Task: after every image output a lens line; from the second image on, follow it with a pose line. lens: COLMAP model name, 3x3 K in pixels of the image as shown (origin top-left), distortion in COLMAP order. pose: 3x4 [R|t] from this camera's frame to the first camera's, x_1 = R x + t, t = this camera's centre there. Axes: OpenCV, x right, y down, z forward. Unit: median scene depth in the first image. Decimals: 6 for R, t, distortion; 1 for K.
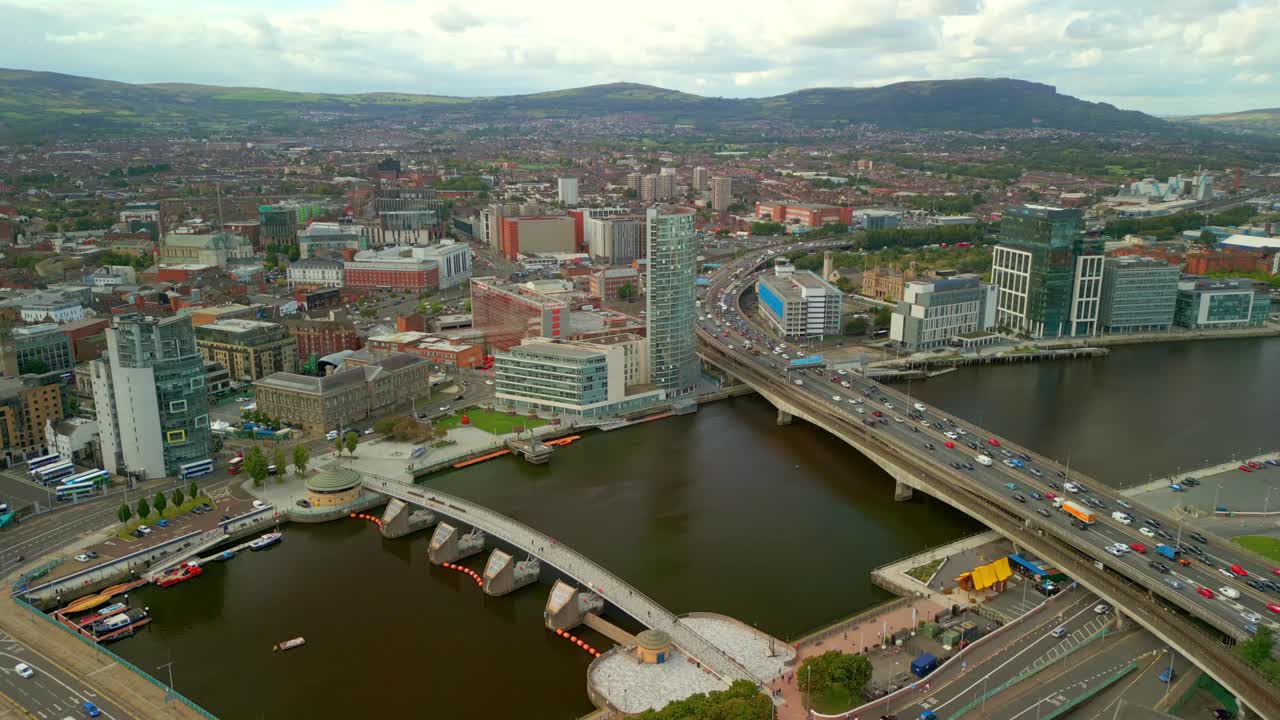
lens RADIAL K [[936.3, 0, 645.1], [0, 936.3, 362.7], [0, 0, 1]] dist [0.093510, -0.091185]
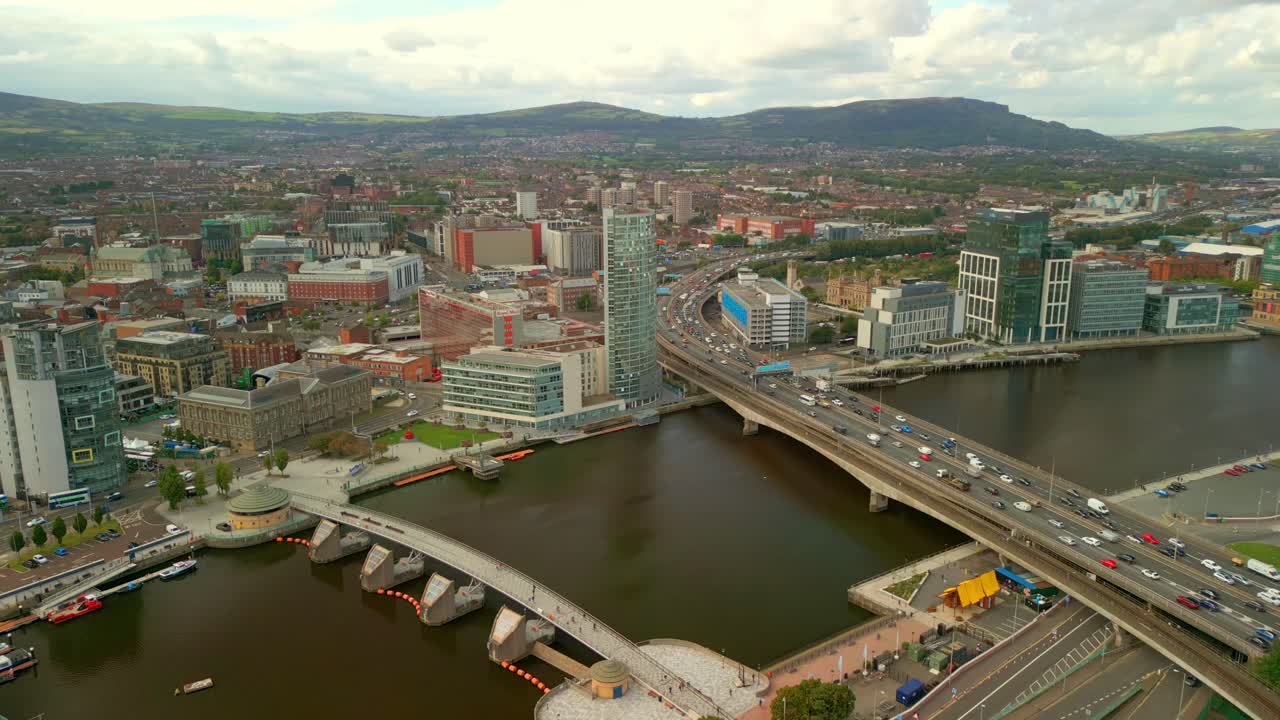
lens RADIAL K [[936.7, 0, 645.1], [0, 936.7, 367.5], [0, 0, 1]] dist [0.090833, -0.082678]
pose [[0.999194, -0.011633, 0.038423, 0.004514], [0.012232, 0.999807, -0.015396, 0.008286], [-0.038236, 0.015854, 0.999143, 0.040867]]
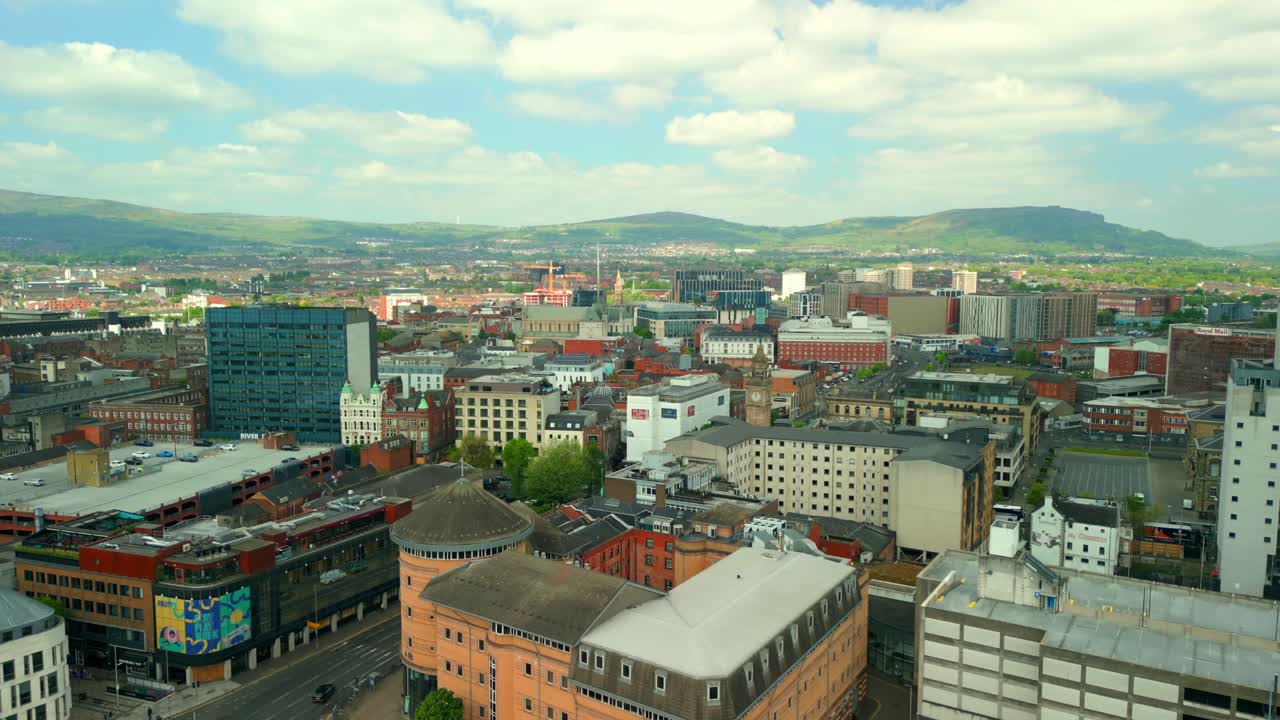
lens RADIAL K [[936.3, 0, 645.1], [0, 936.3, 362.7], [0, 0, 1]] dist [0.093510, -0.091185]
pose [[0.999999, 0.001399, -0.000166, -0.537644], [-0.001408, 0.990498, -0.137518, 0.036234], [-0.000027, 0.137518, 0.990499, 0.264050]]
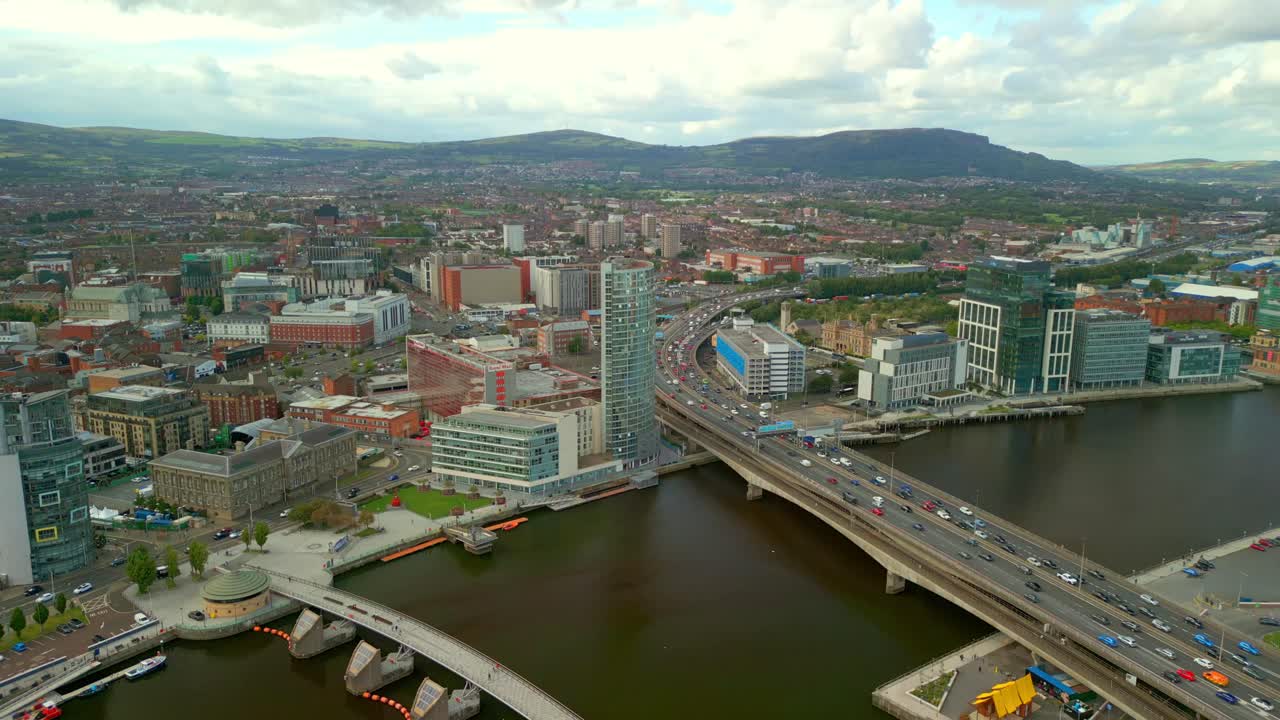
lens RADIAL K [[936.7, 0, 645.1], [0, 936.7, 367.5], [0, 0, 1]] dist [0.090833, -0.082678]
pose [[0.998366, -0.007508, 0.056641, -0.005384], [0.009862, 0.999094, -0.041396, -0.017598], [-0.056279, 0.041887, 0.997536, 0.067735]]
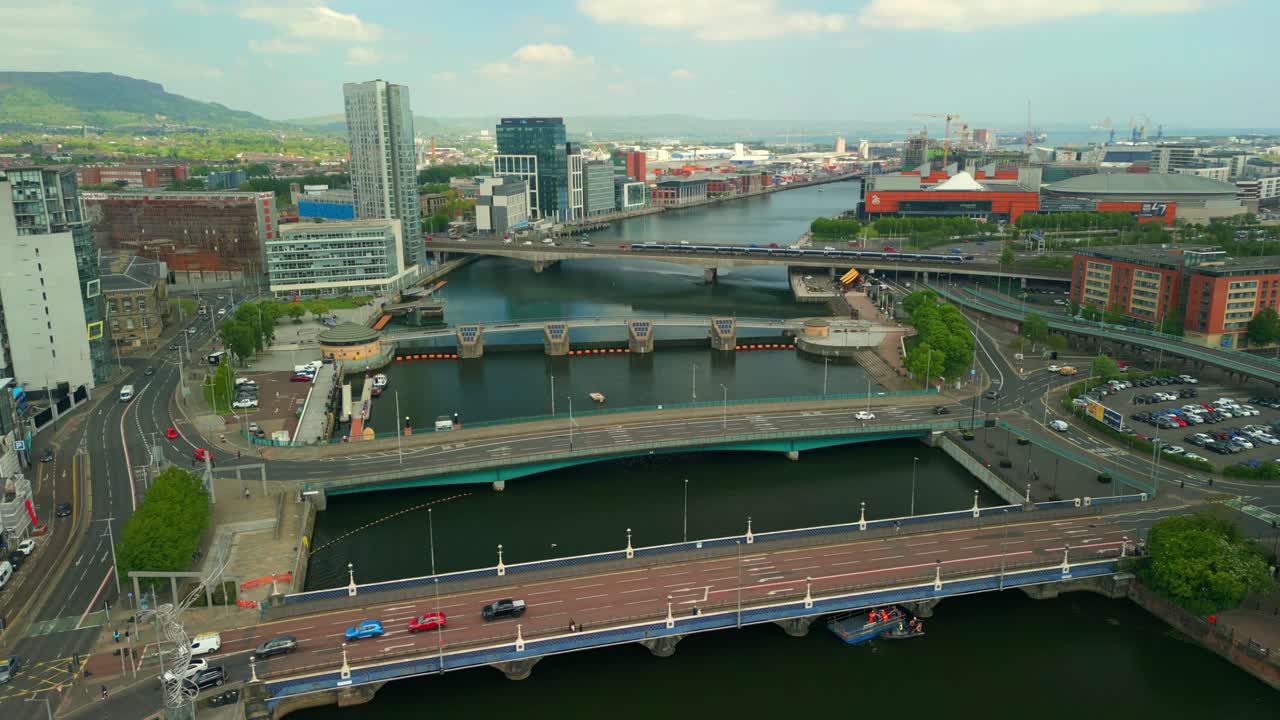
lens RADIAL K [[936.3, 0, 645.1], [0, 936.3, 362.7], [0, 0, 1]] dist [0.093510, -0.091185]
pose [[0.634356, -0.191350, 0.748984, -0.459400], [0.197894, 0.976792, 0.081943, 0.073839], [-0.747282, 0.096239, 0.657501, 0.116807]]
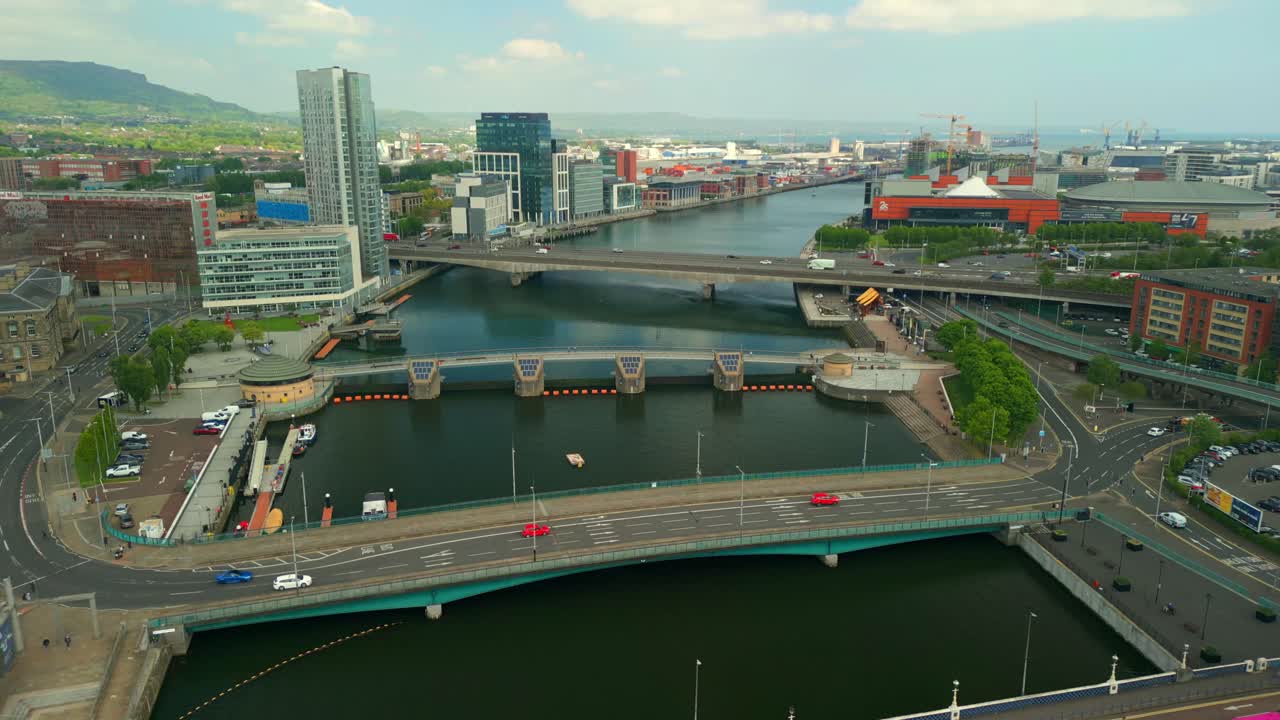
lens RADIAL K [[936.3, 0, 645.1], [0, 936.3, 362.7], [0, 0, 1]] dist [0.093510, -0.091185]
pose [[0.626861, -0.187079, 0.756338, -0.393617], [0.187384, 0.978452, 0.086712, 0.060226], [-0.756262, 0.087369, 0.648409, 0.170106]]
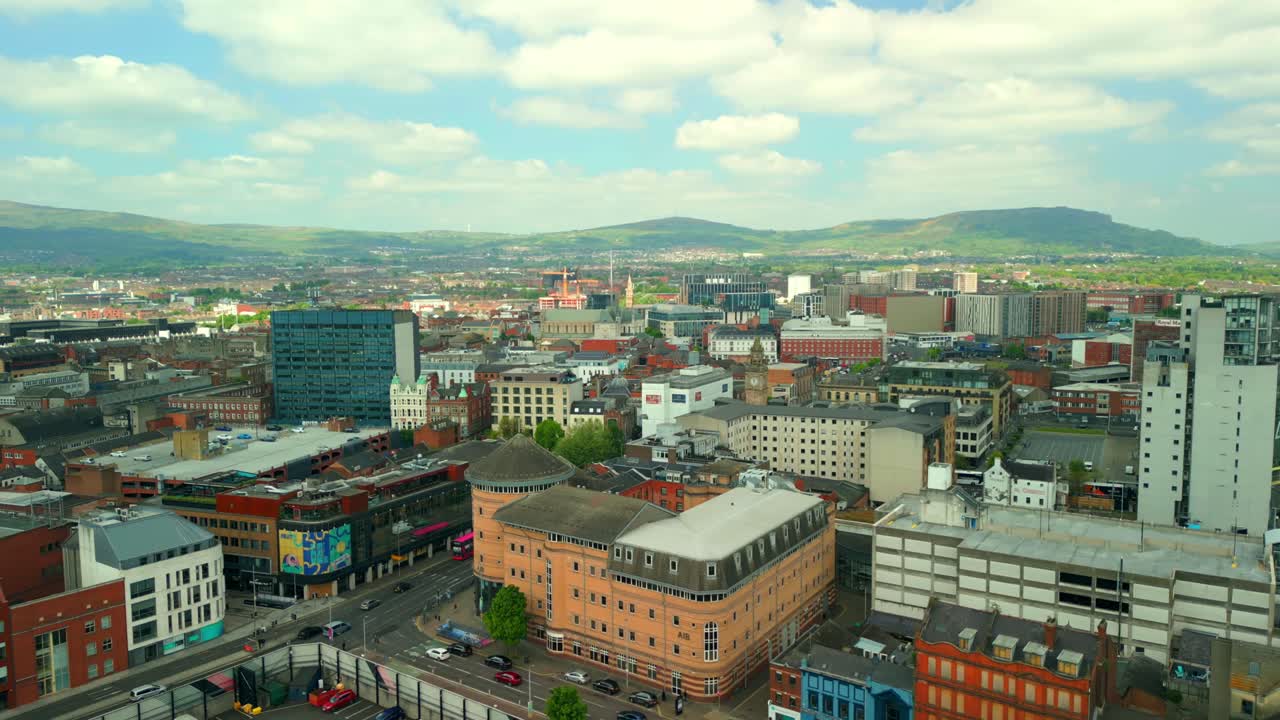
lens RADIAL K [[936.3, 0, 645.1], [0, 936.3, 362.7], [0, 0, 1]] dist [0.093510, -0.091185]
pose [[0.999895, -0.009633, -0.010835, -0.539019], [0.007984, 0.989673, -0.143119, 0.053903], [0.012102, 0.143018, 0.989646, 0.196612]]
